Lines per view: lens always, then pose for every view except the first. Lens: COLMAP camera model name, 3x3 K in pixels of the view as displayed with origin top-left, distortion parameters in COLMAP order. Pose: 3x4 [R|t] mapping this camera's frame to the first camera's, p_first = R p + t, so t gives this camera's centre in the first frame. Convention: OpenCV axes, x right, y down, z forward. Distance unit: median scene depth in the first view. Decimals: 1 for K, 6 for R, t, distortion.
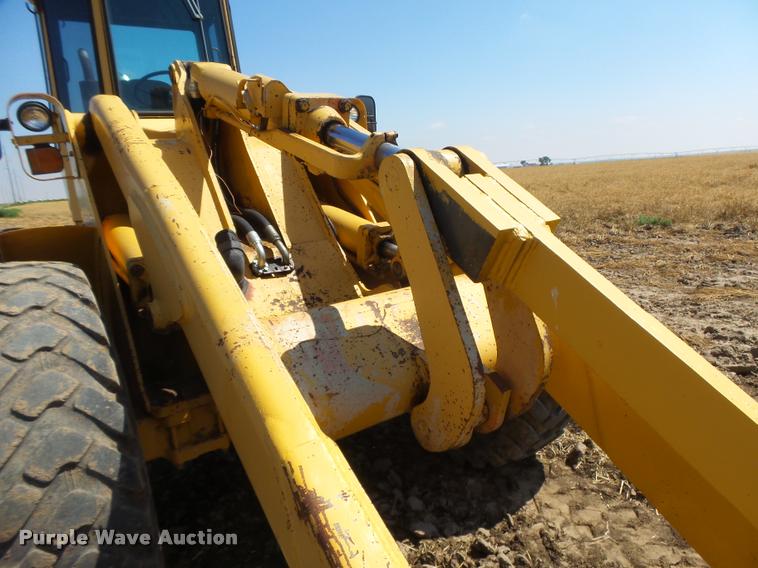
lens RADIAL K [[512.5, 0, 381.7], [0, 512.5, 285.2], [0, 0, 1]] dist [-0.002062, -0.001912]
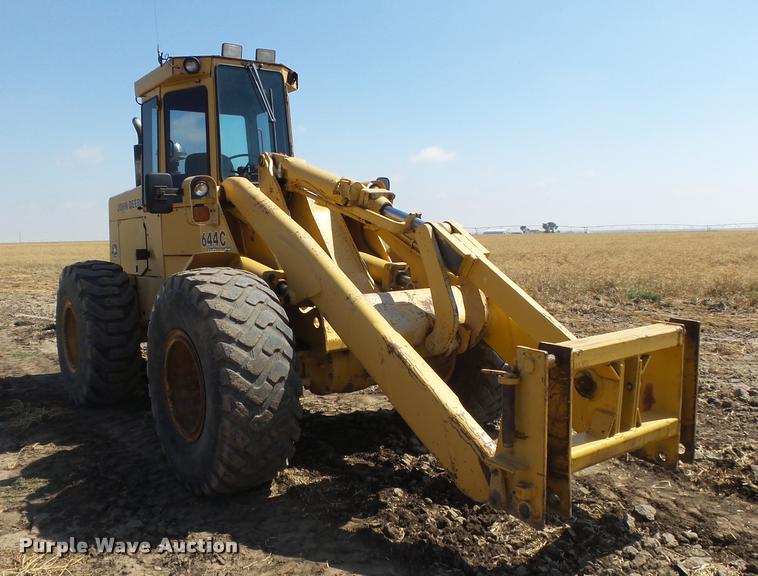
lens RADIAL K [[678.2, 0, 369.6], [0, 678.2, 303.6], [0, 0, 1]] dist [-0.014326, -0.001114]
pose [[0.998045, 0.044950, 0.043419, -0.256891], [-0.039836, 0.992885, -0.112215, 0.354640], [-0.048154, 0.110266, 0.992735, -1.543768]]
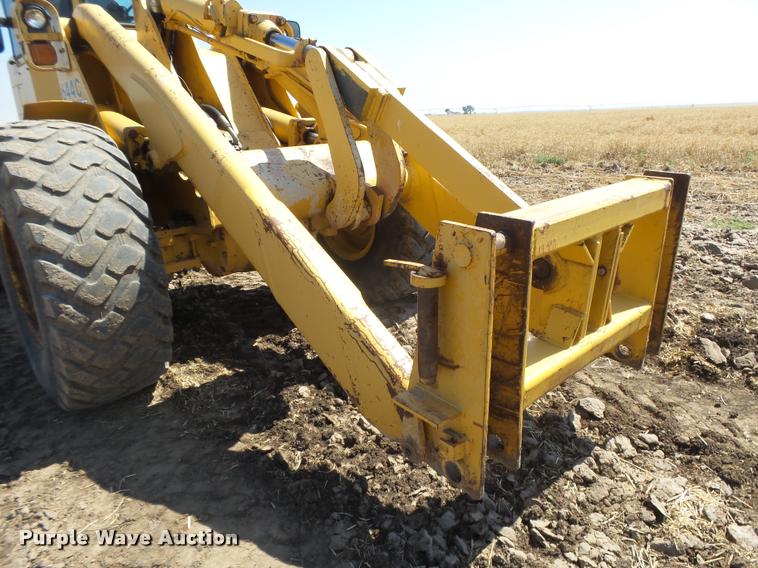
lens RADIAL K [[517.3, 0, 379.0], [0, 517.3, 284.0], [0, 0, 1]] dist [0.003354, 0.001553]
pose [[0.990248, -0.009713, 0.138978, -0.007316], [-0.003225, 0.995702, 0.092563, 0.277463], [-0.139280, -0.092108, 0.985960, -0.609130]]
